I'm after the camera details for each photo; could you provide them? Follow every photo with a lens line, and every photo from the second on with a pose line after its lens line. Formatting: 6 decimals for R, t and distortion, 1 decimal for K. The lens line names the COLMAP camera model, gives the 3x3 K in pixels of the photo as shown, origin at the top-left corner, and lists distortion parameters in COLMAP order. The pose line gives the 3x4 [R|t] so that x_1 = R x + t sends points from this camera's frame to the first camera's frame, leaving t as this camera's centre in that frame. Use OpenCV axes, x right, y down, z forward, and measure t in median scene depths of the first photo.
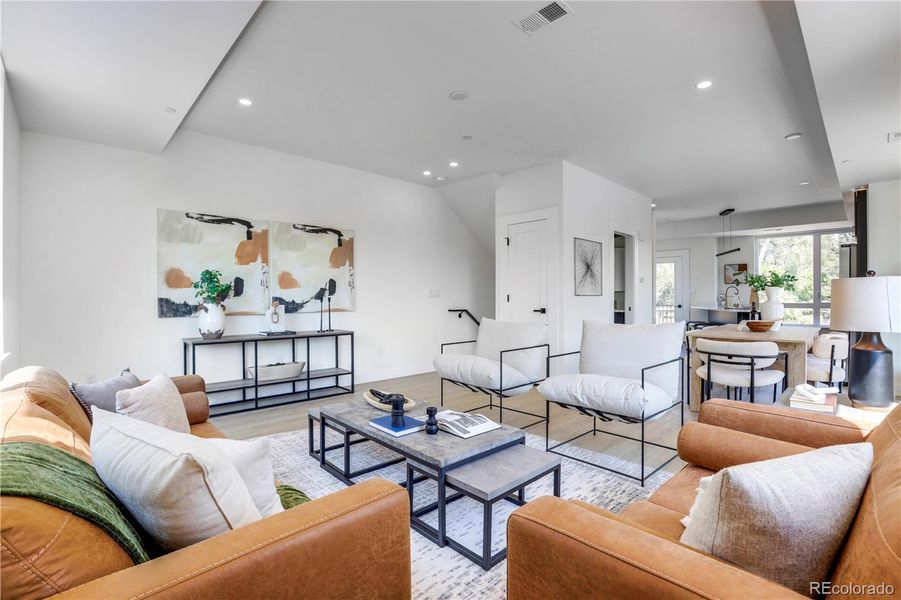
lens RADIAL K [[409.2, 0, 458.2], [0, 409.2, 294.1], [0, 0, 1]] dist [-0.031526, 0.000164]
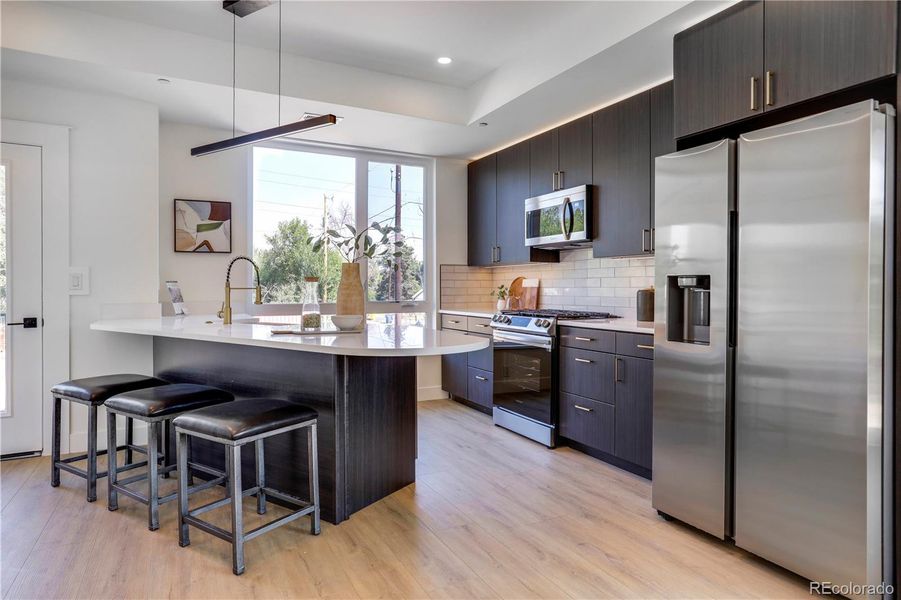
lens RADIAL K [[522.7, 0, 449.4], [0, 522.7, 290.4], [0, 0, 1]] dist [-0.020824, 0.002411]
pose [[0.282212, -0.005287, 0.959338, 0.361338], [-0.005555, 0.999959, 0.007145, 0.003457], [-0.959336, -0.007346, 0.282171, 0.789207]]
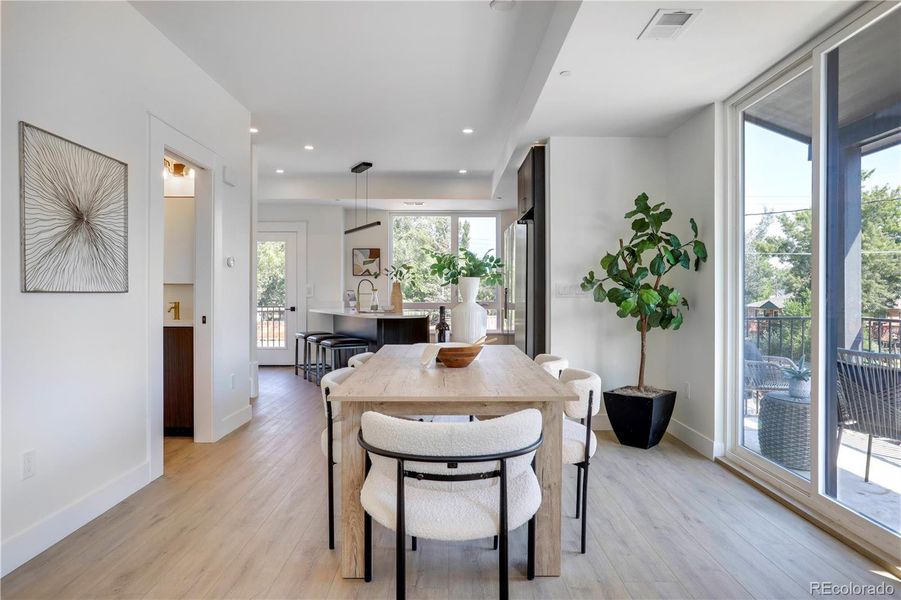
lens RADIAL K [[522.7, 0, 446.6], [0, 522.7, 298.1], [0, 0, 1]] dist [-0.020824, 0.002411]
pose [[0.696612, -0.007280, 0.717411, 0.151974], [-0.003660, 0.999899, 0.013701, -0.000035], [-0.717439, -0.012170, 0.696515, 0.309344]]
